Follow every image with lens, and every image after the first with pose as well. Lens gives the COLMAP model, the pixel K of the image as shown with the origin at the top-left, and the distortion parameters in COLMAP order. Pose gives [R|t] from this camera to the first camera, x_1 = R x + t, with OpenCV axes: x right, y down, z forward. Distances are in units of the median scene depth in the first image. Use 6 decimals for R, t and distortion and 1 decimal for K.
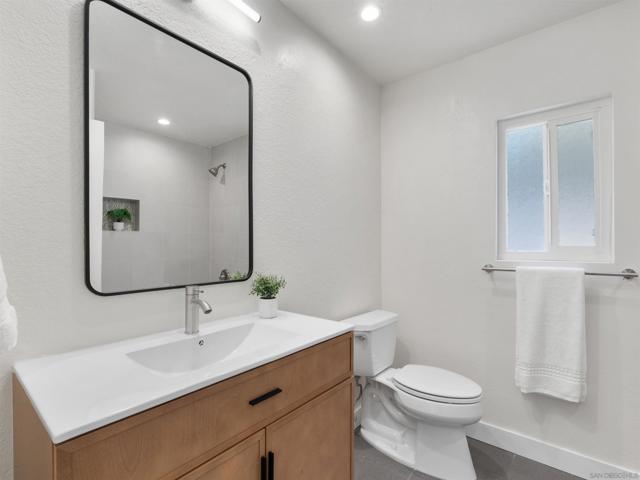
lens RADIAL K [[309.5, 0, 319.8], [0, 309.5, 241.5], [0, 0, 1]] dist [-0.001491, 0.000747]
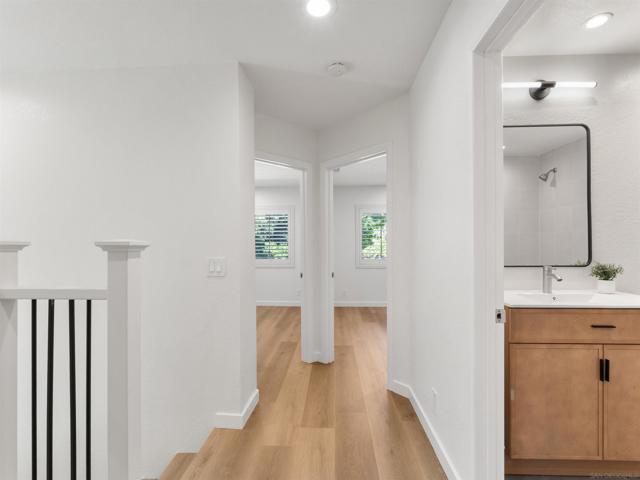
lens RADIAL K [[309.5, 0, 319.8], [0, 309.5, 241.5], [0, 0, 1]] dist [-0.001491, 0.000747]
pose [[0.601107, -0.006134, -0.799145, 0.184029], [0.011323, 0.999936, 0.000842, -0.009831], [0.799088, -0.009555, 0.601138, -0.929893]]
